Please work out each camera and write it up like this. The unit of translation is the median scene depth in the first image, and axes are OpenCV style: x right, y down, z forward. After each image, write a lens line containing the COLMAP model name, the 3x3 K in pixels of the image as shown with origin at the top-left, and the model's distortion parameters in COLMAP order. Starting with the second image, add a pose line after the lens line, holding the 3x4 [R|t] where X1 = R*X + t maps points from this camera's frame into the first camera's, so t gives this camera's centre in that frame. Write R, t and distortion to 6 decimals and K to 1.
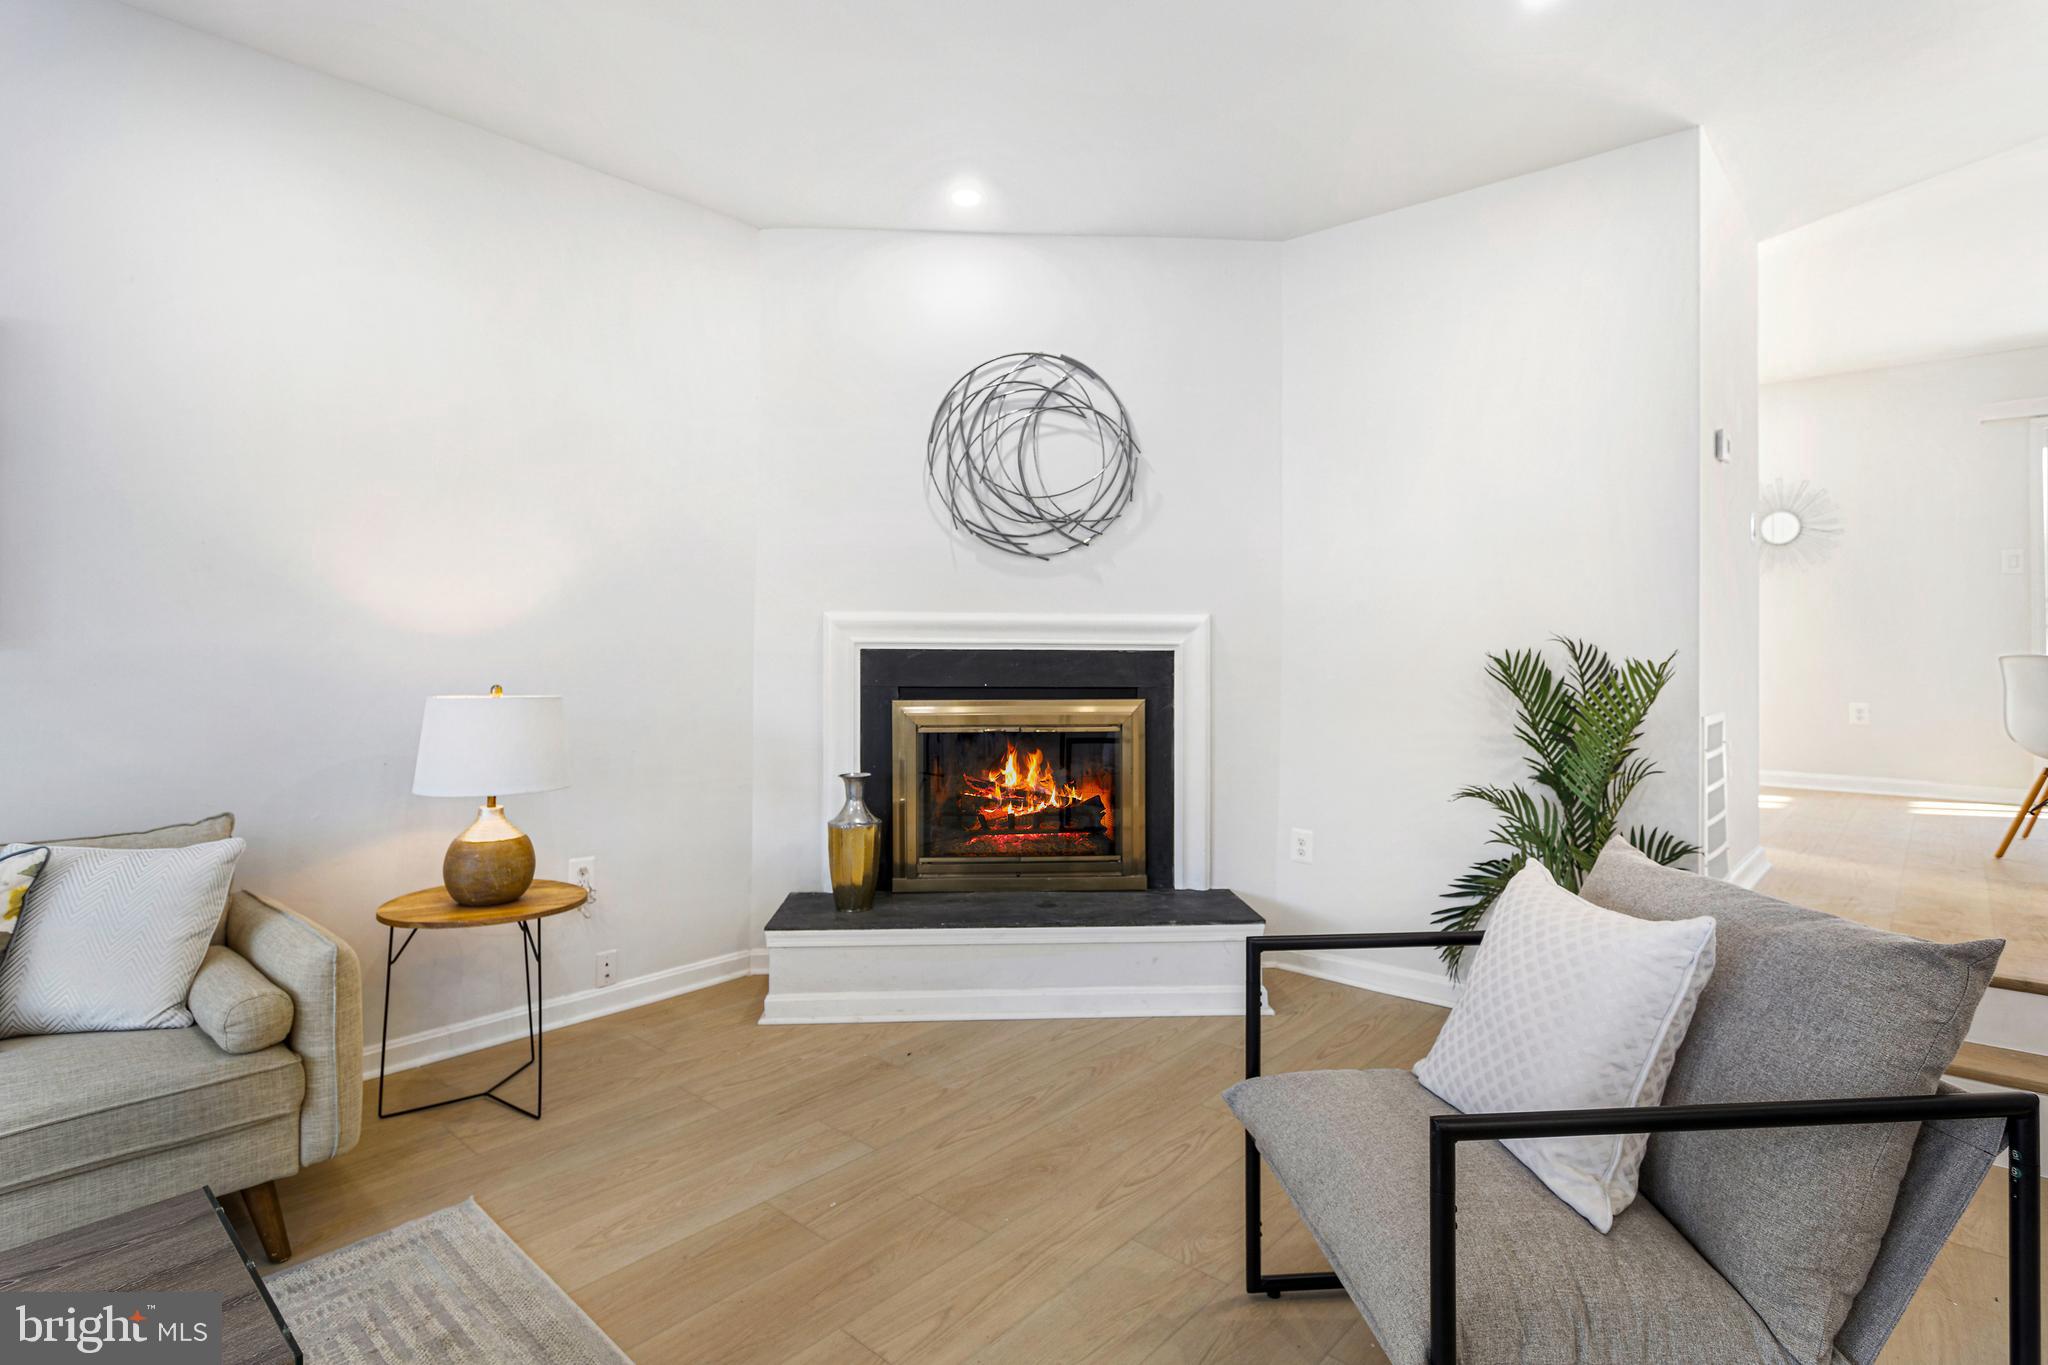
lens RADIAL K [[1039.0, 0, 1019.2], [0, 1039.0, 631.2], [0, 0, 1]] dist [-0.000427, -0.000139]
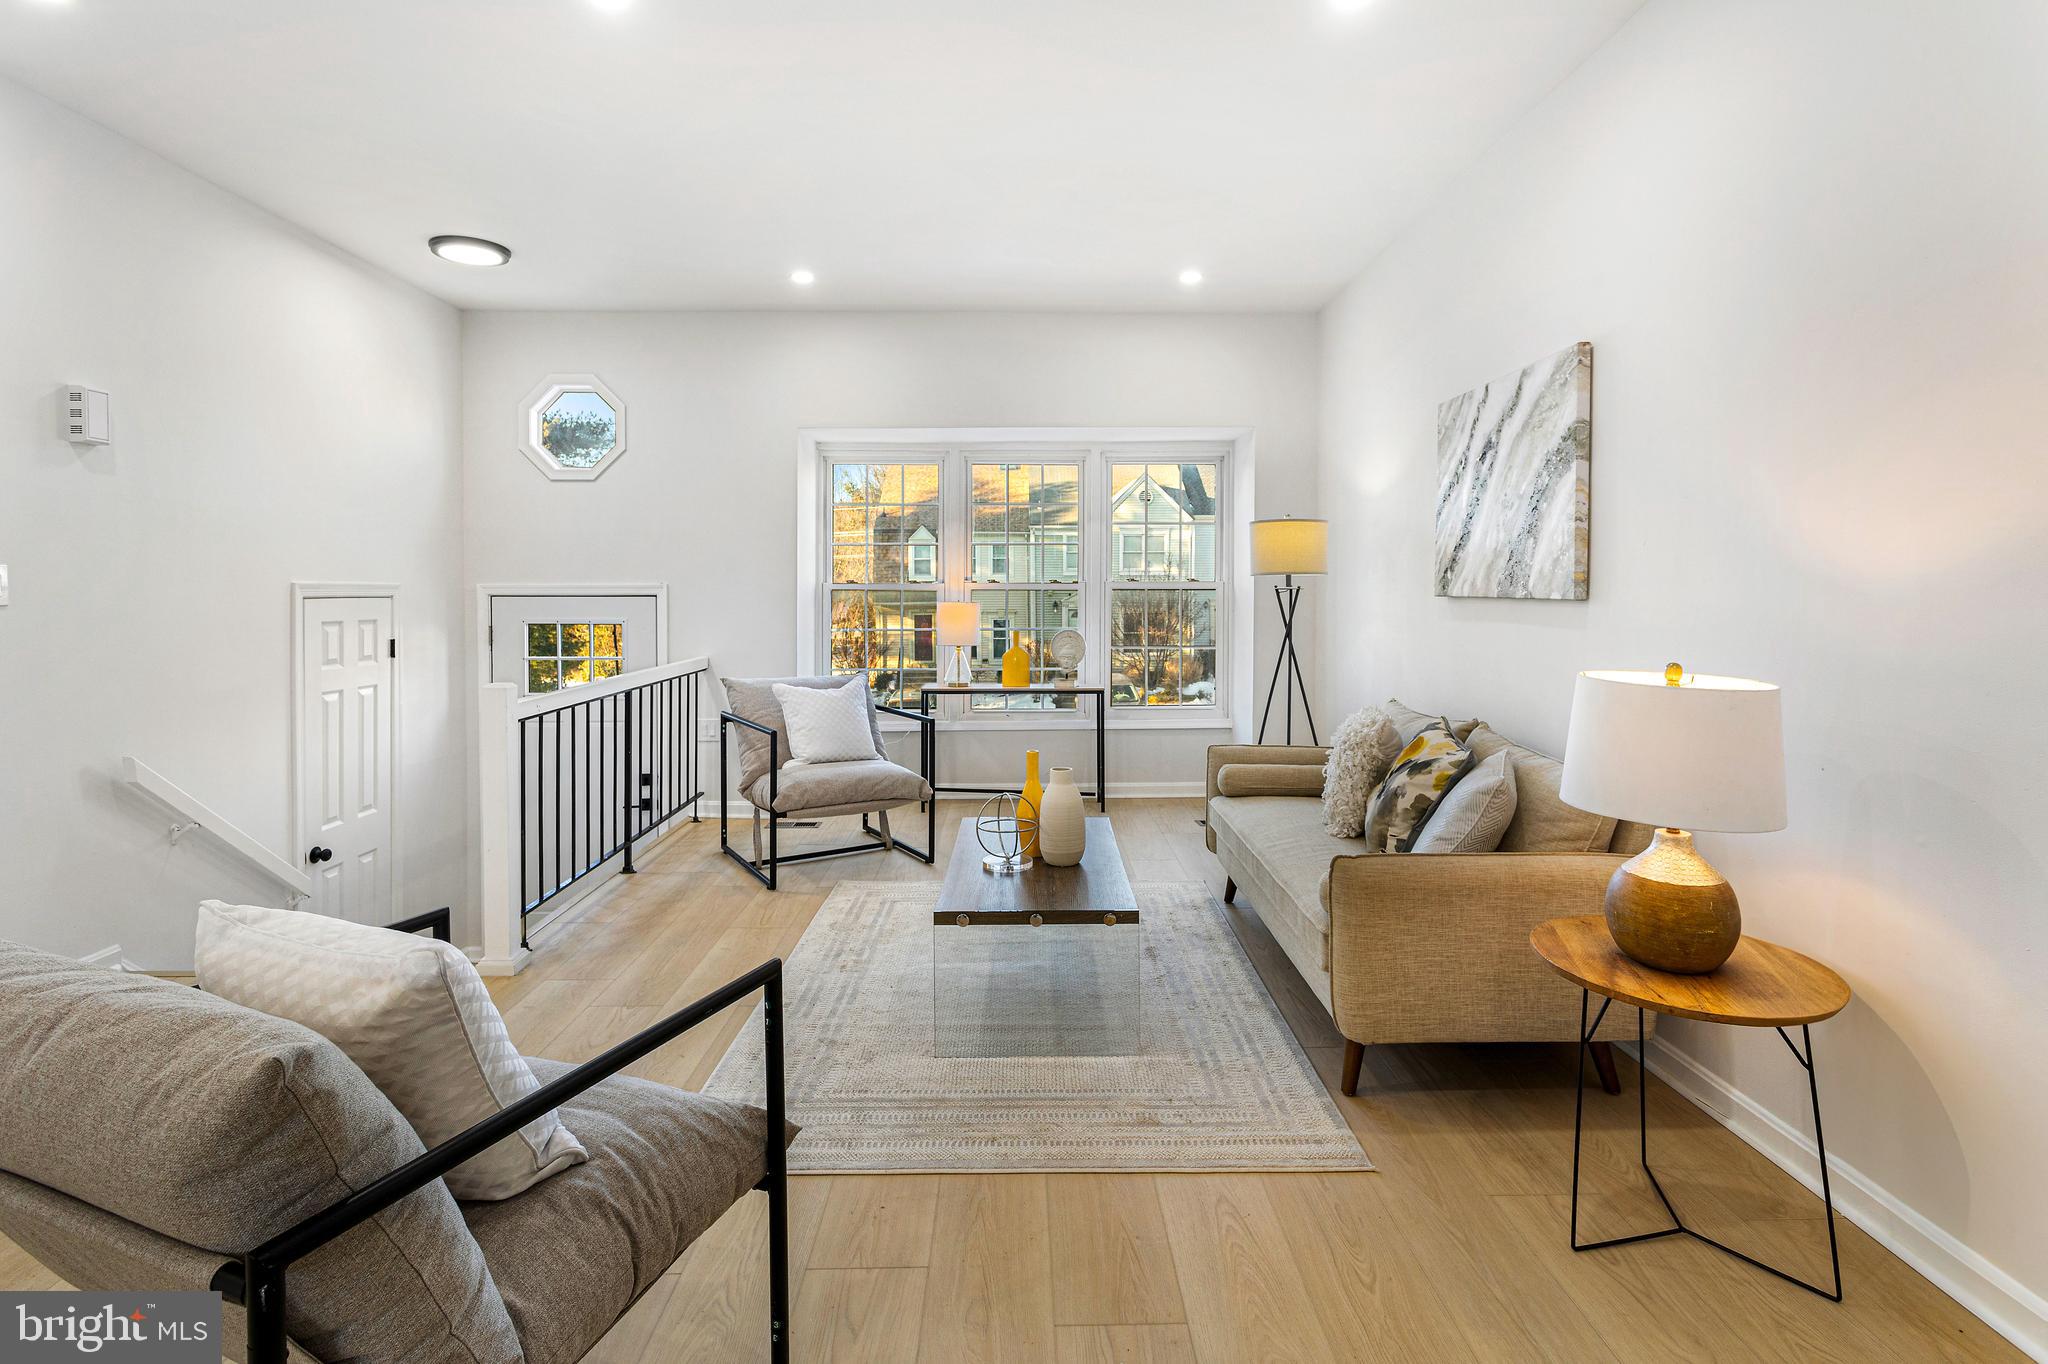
lens RADIAL K [[1034.3, 0, 1015.9], [0, 1034.3, 607.1], [0, 0, 1]] dist [-0.001357, 0.001042]
pose [[-0.746427, 0.010473, -0.665385, 0.221322], [0.009003, 0.999944, 0.005639, 0.003923], [0.665406, -0.001782, -0.746479, 0.879246]]
